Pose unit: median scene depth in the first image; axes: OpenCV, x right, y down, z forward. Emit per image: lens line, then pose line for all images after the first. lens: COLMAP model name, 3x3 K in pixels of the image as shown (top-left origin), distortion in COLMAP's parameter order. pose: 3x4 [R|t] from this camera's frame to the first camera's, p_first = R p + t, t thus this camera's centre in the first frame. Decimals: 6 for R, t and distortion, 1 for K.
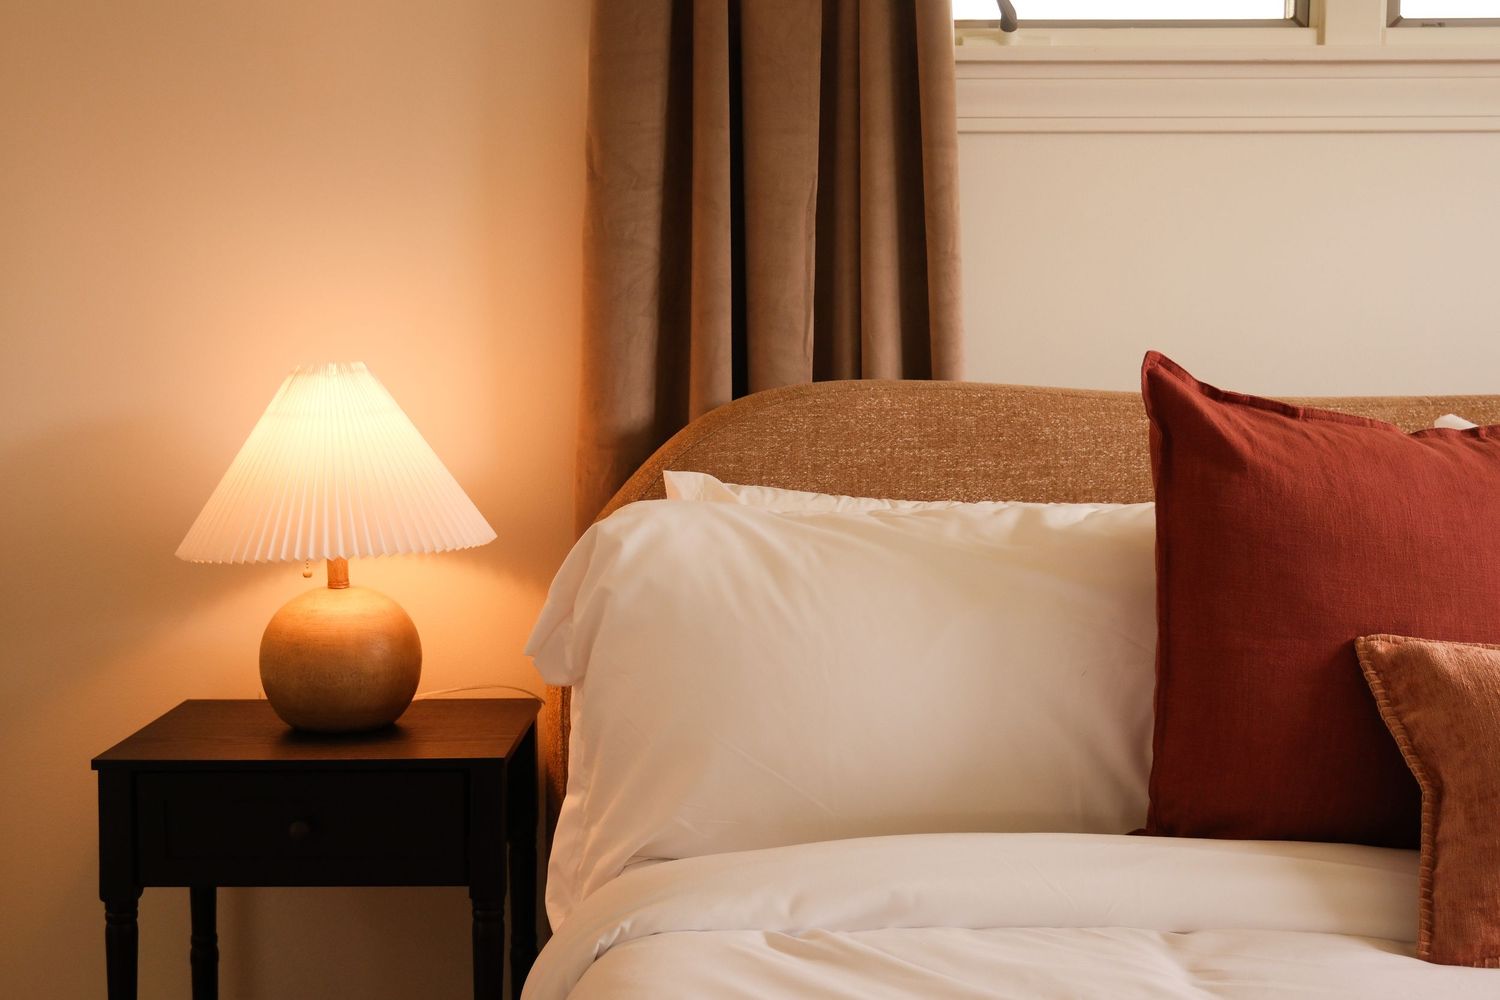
lens RADIAL K [[1948.9, 0, 746.0], [0, 1948.9, 490.4], [0, 0, 1]] dist [0.027024, 0.000000]
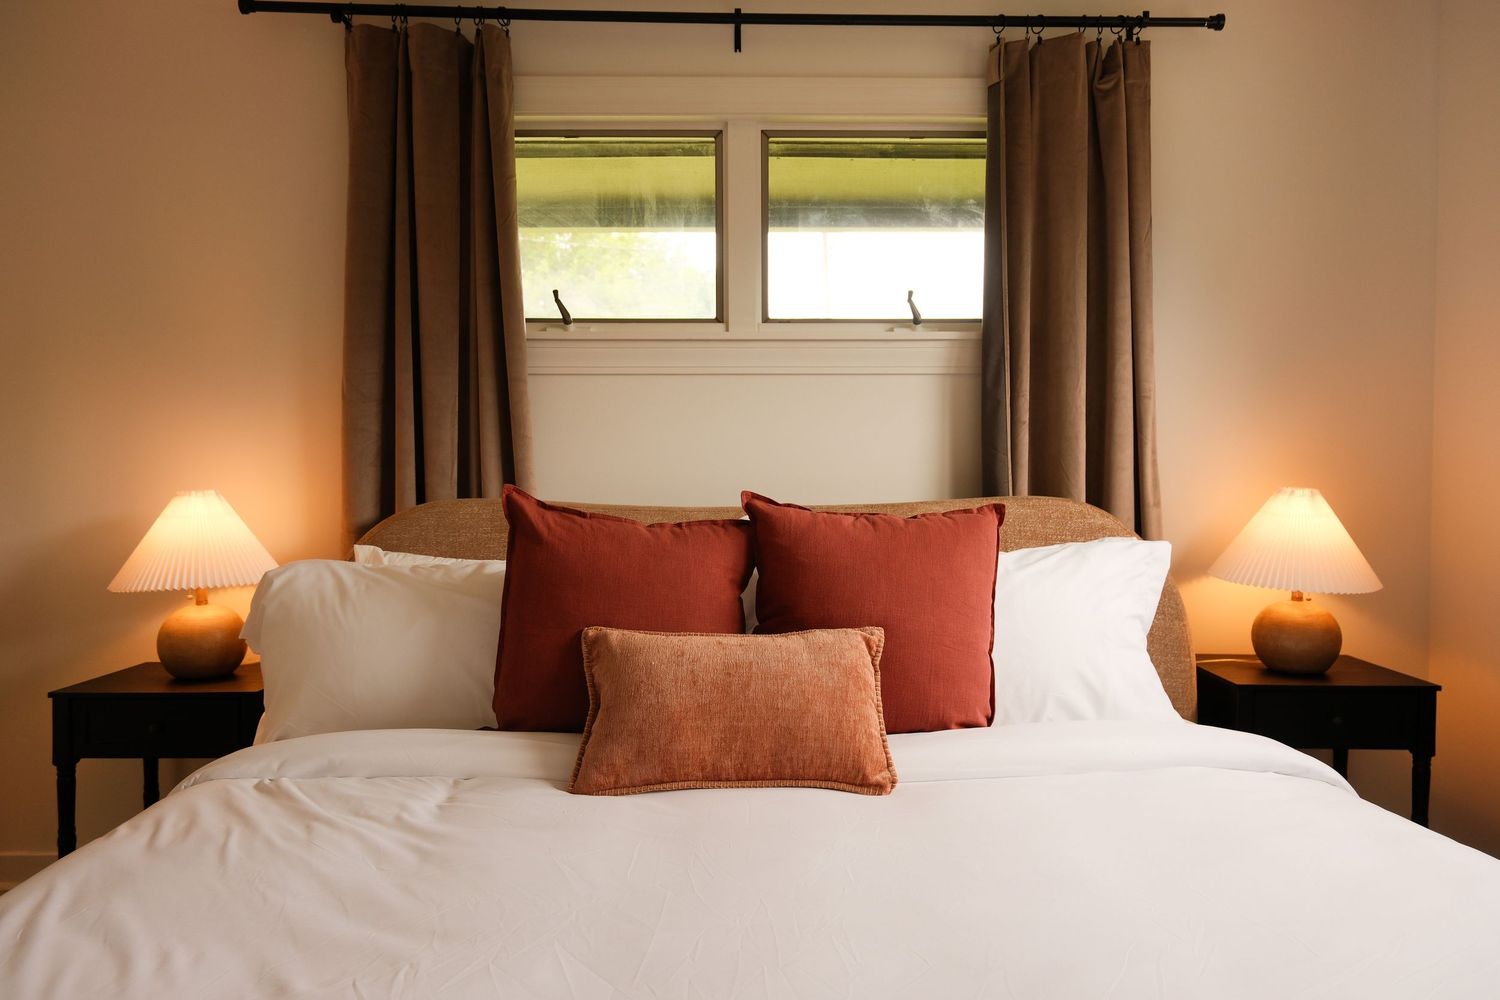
lens RADIAL K [[1003.1, 0, 752.3], [0, 1003.1, 499.7], [0, 0, 1]] dist [-0.003146, 0.000467]
pose [[0.999974, -0.000617, 0.007209, 0.352919], [0.001021, 0.998426, -0.056076, 0.001697], [-0.007163, 0.056082, 0.998400, -0.017100]]
